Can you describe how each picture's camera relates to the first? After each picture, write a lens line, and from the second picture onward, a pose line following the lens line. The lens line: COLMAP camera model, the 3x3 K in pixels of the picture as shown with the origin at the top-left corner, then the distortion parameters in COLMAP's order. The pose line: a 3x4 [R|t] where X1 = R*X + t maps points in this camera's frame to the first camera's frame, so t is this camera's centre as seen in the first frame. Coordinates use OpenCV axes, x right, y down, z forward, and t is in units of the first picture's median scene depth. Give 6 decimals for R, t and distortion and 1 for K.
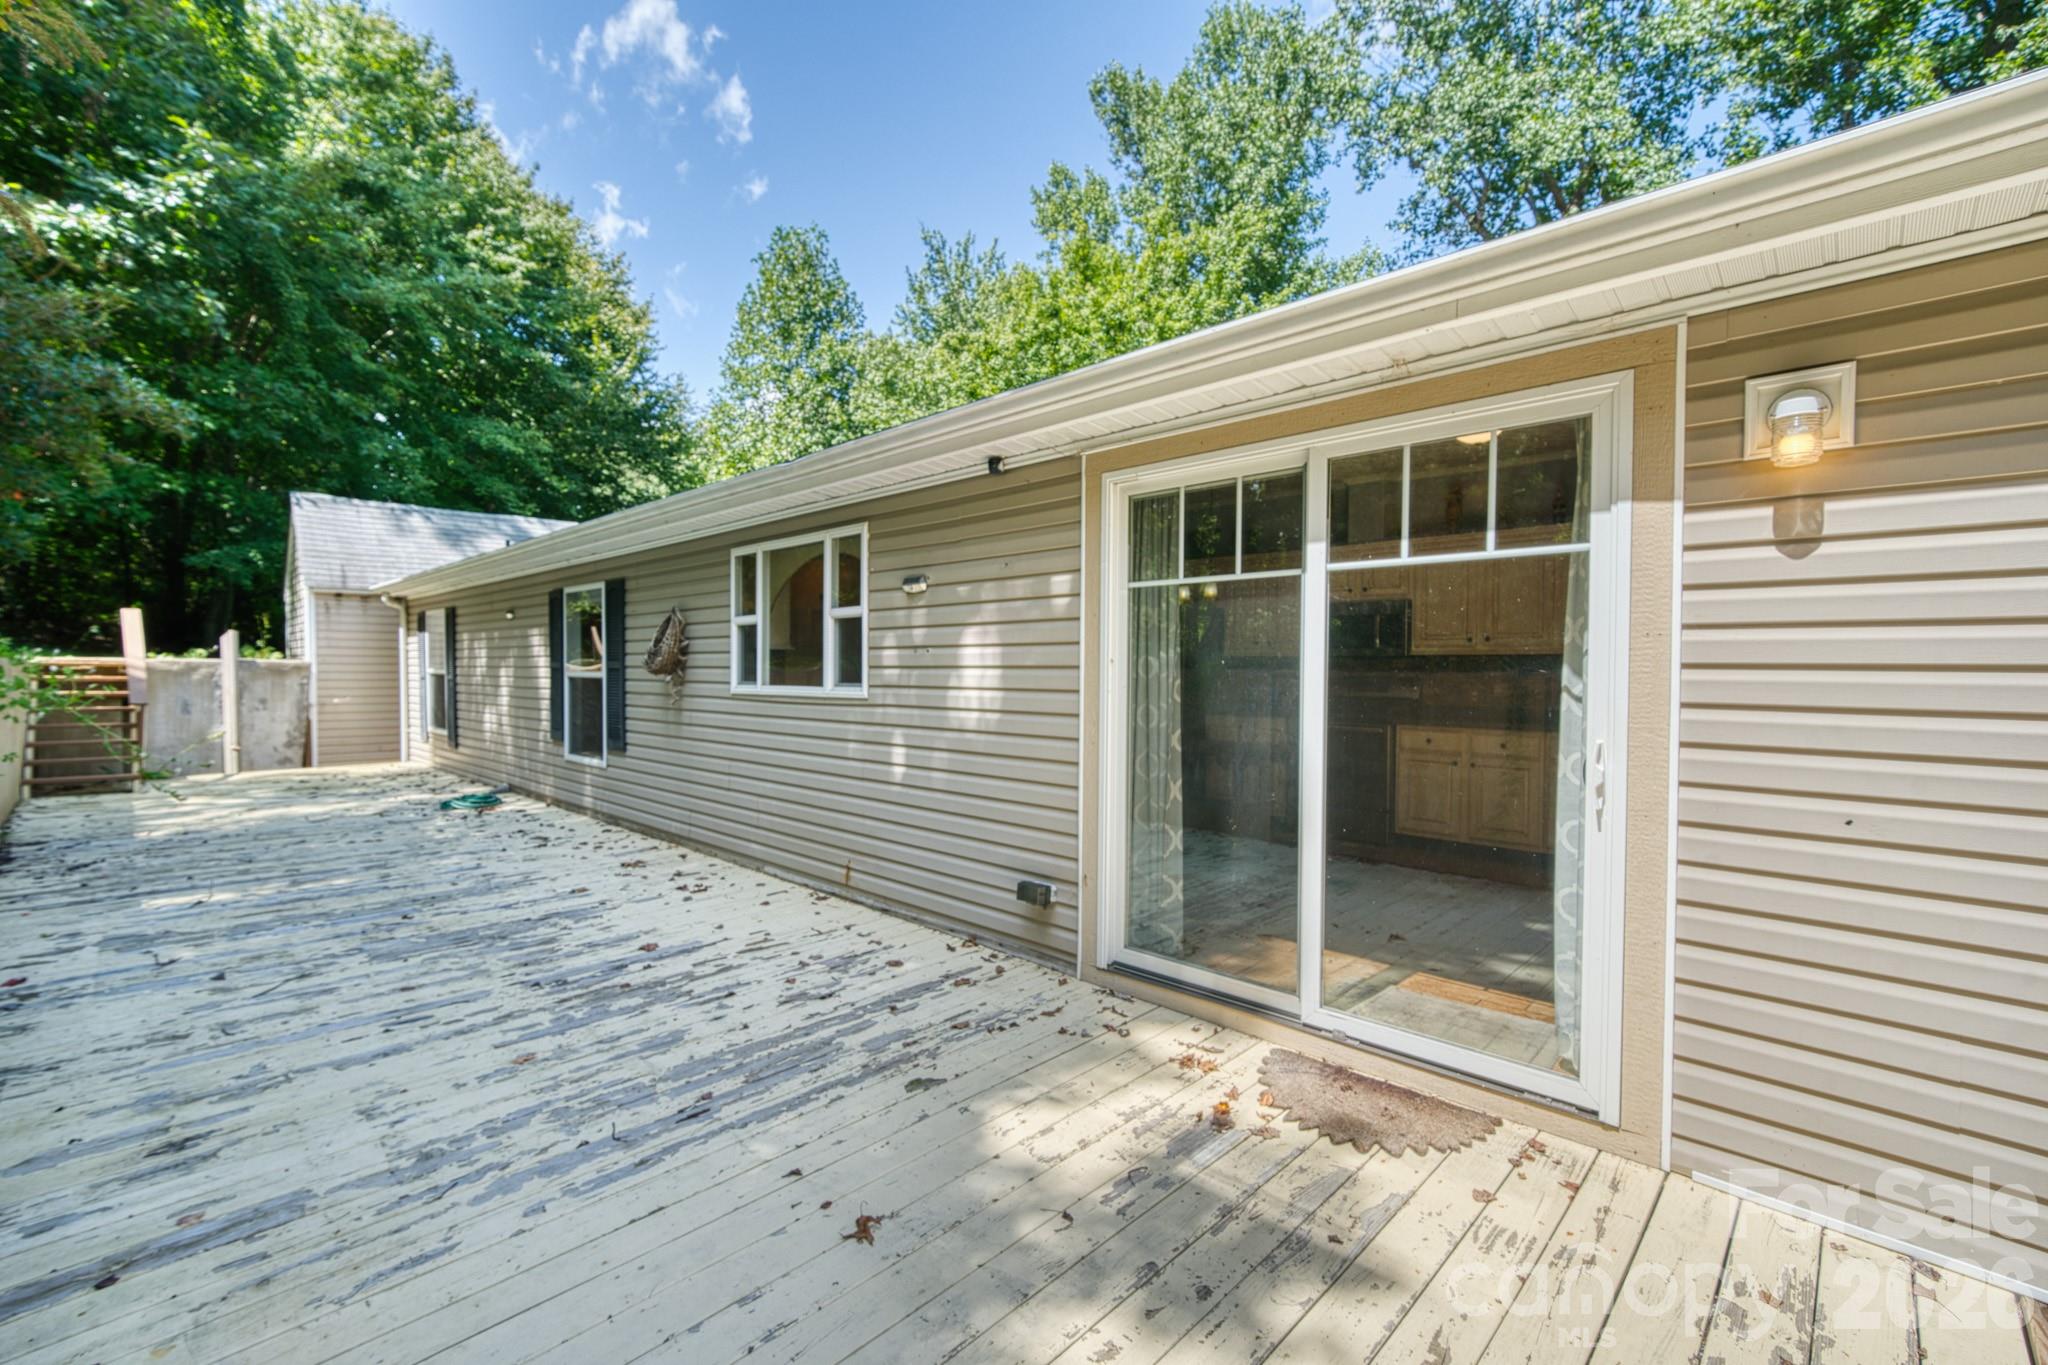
lens RADIAL K [[898.6, 0, 996.3], [0, 898.6, 682.8], [0, 0, 1]] dist [0.009669, 0.000374]
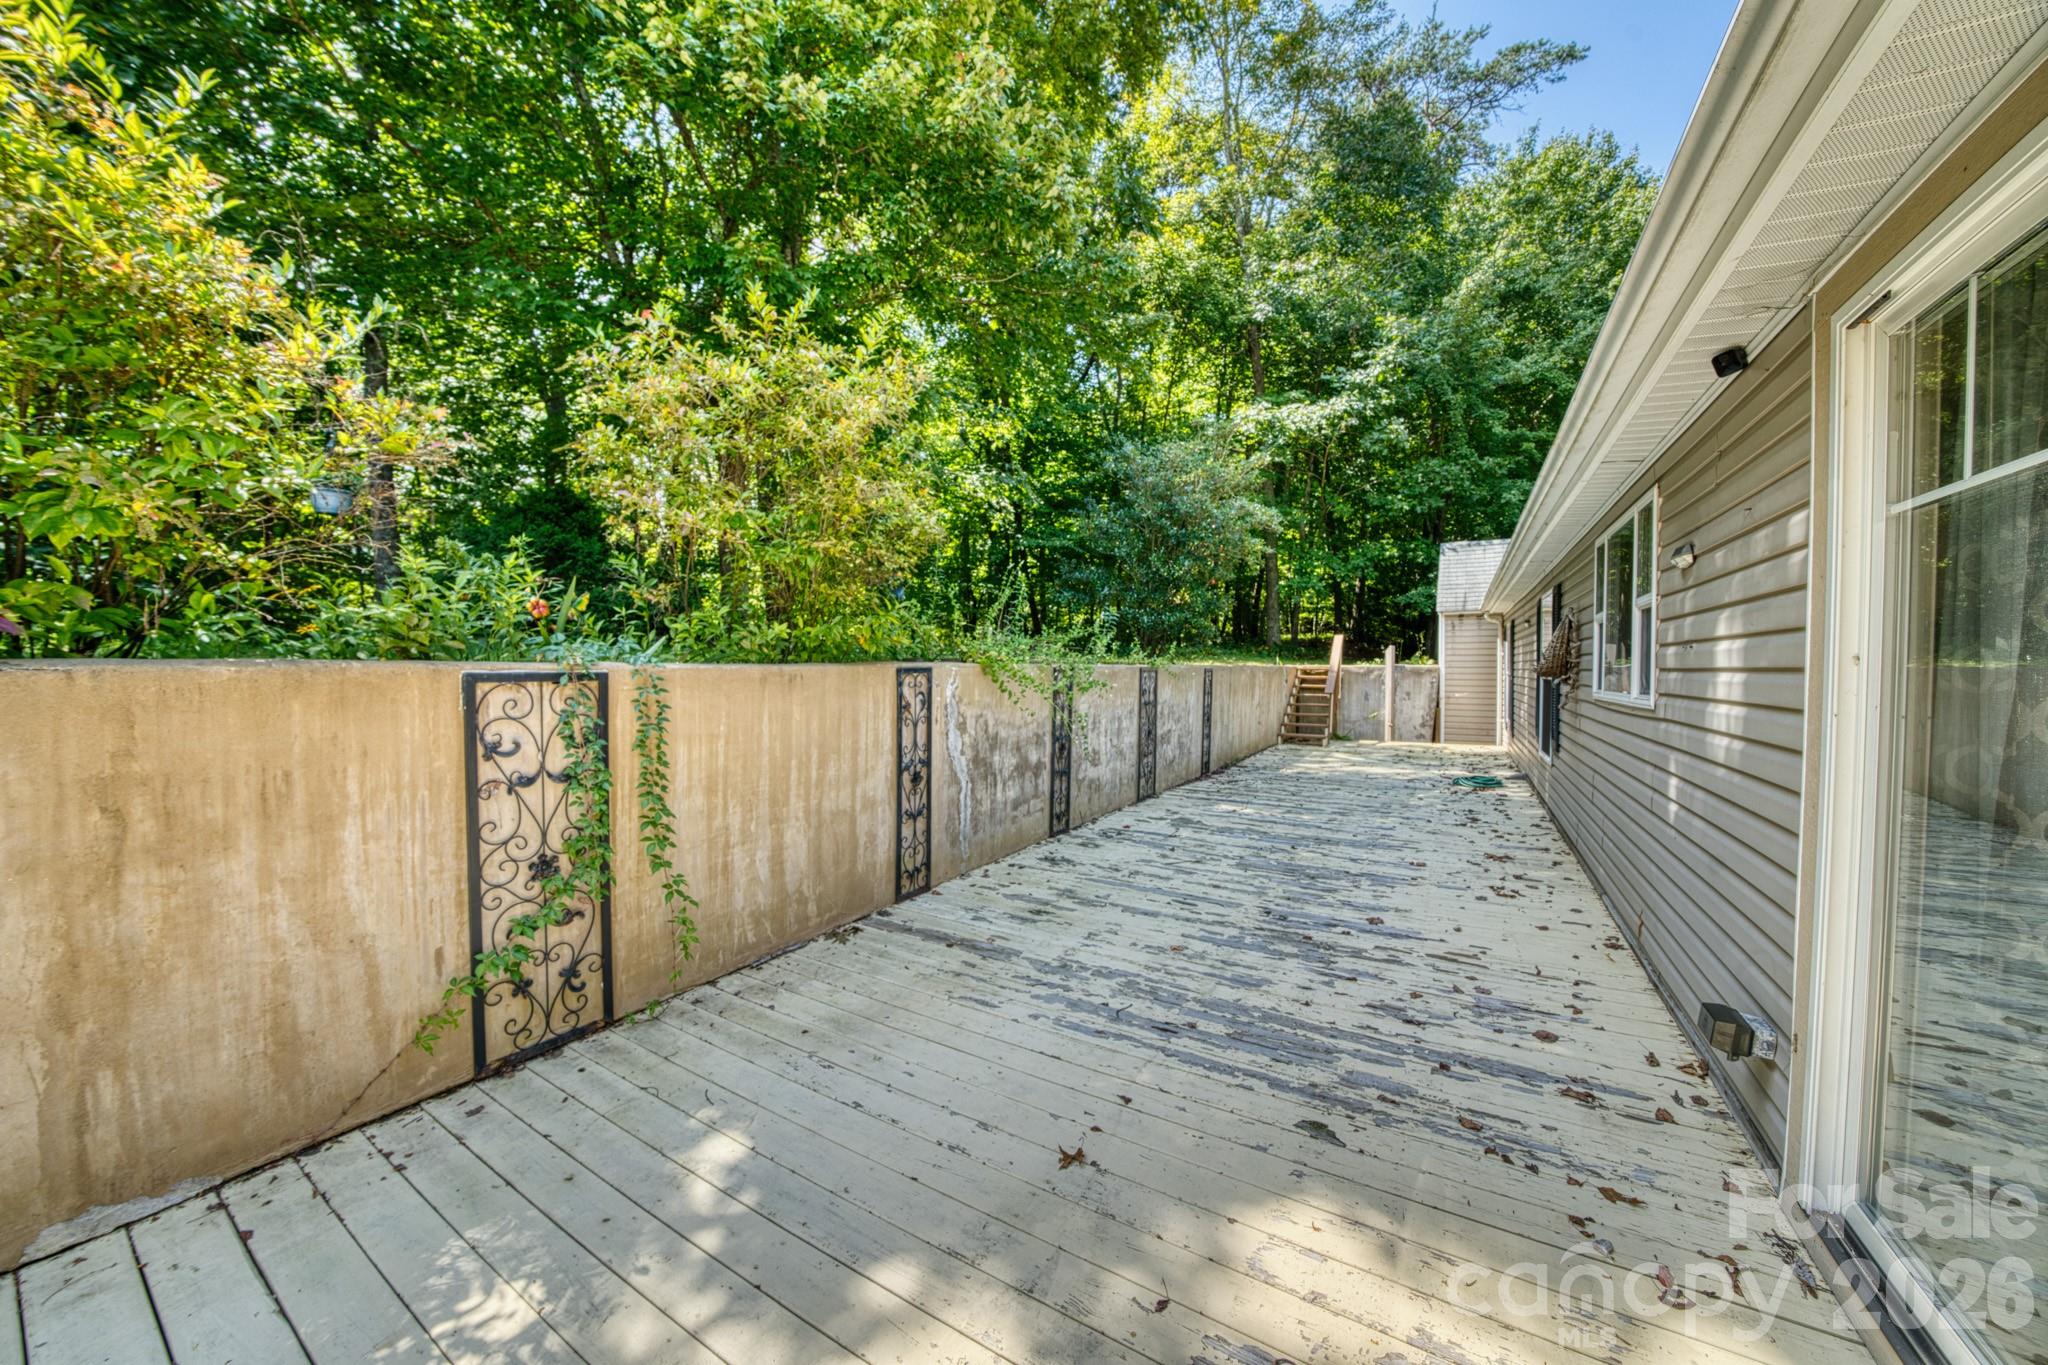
lens RADIAL K [[710.0, 0, 1028.2], [0, 710.0, 687.1], [0, 0, 1]] dist [-0.027504, 0.003805]
pose [[0.224598, 0.019844, -0.974249, 0.412570], [-0.011540, 0.999777, 0.017703, -0.009365], [0.974383, 0.007267, 0.224777, 0.427895]]
